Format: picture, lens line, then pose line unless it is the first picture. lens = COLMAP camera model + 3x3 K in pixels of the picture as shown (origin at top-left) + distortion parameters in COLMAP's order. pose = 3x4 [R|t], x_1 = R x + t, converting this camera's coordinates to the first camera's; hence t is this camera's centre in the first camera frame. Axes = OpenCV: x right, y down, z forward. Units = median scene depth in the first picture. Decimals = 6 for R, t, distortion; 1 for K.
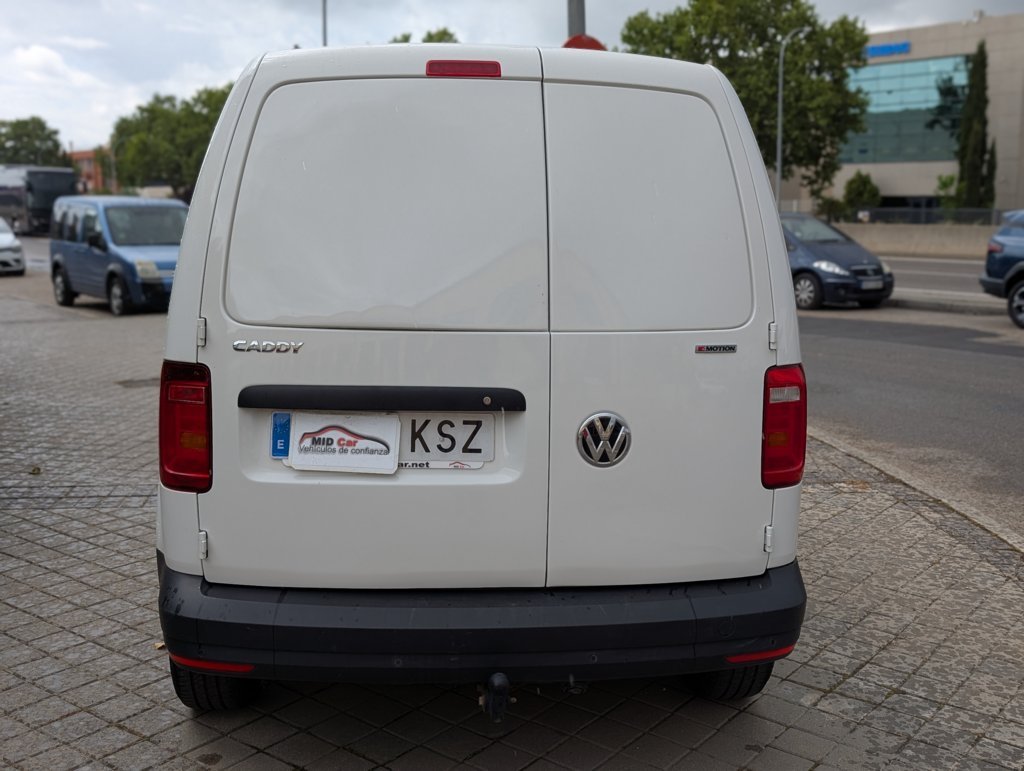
lens RADIAL K [[1141.2, 0, 512.0], [0, 1141.2, 385.5], [0, 0, 1]] dist [-0.002927, 0.004574]
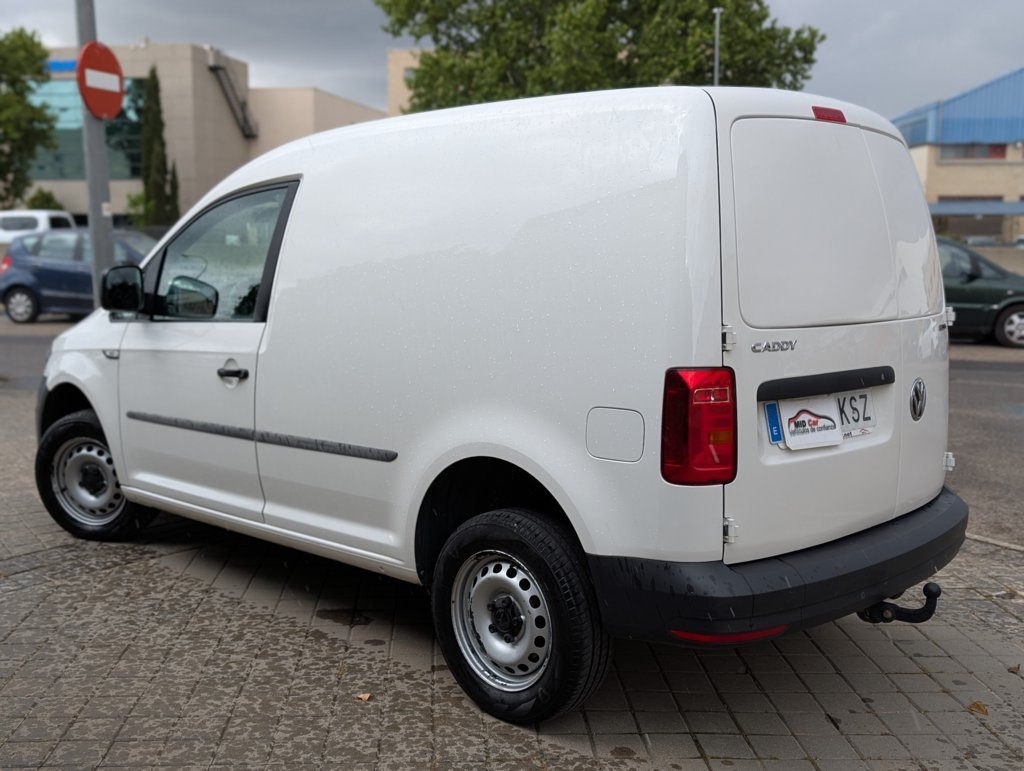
lens RADIAL K [[1141.2, 0, 512.0], [0, 1141.2, 385.5], [0, 0, 1]] dist [-0.002927, 0.004574]
pose [[0.746795, -0.089950, 0.658943, -0.063023], [0.100132, 0.994724, 0.022304, -0.002539], [-0.657473, 0.049325, 0.751862, 0.016755]]
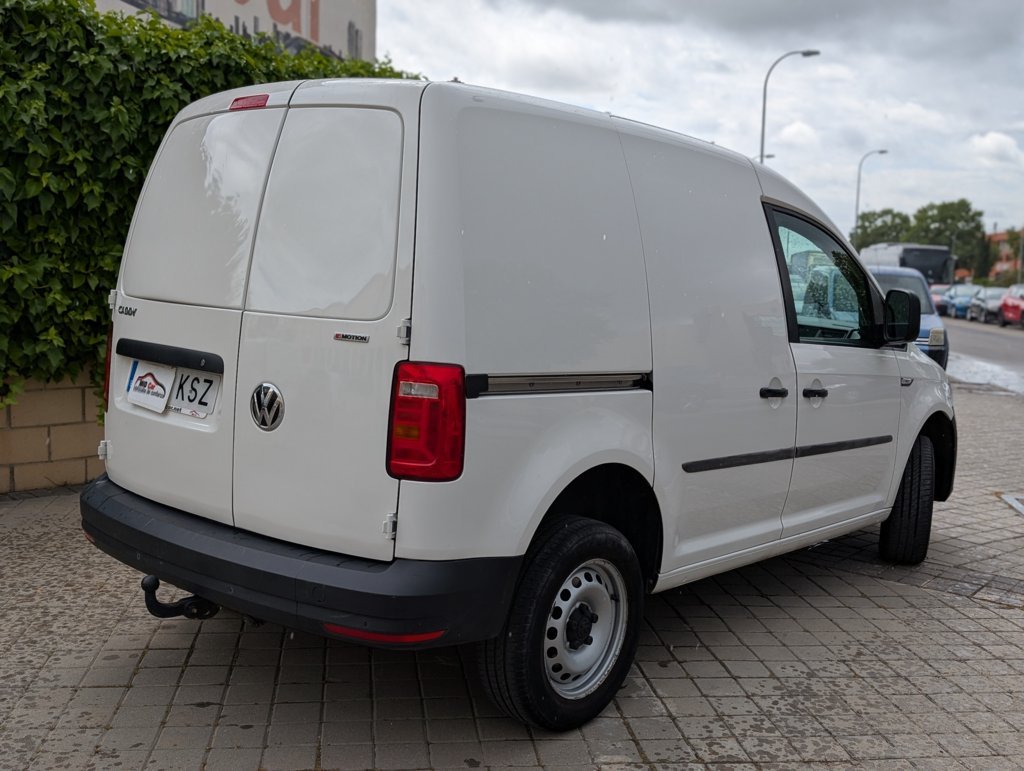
lens RADIAL K [[1141.2, 0, 512.0], [0, 1141.2, 385.5], [0, 0, 1]] dist [-0.002927, 0.004574]
pose [[0.710259, 0.097276, -0.697187, 0.058216], [-0.146624, 0.989127, -0.011365, 0.000150], [0.688501, 0.110297, 0.716799, 0.018482]]
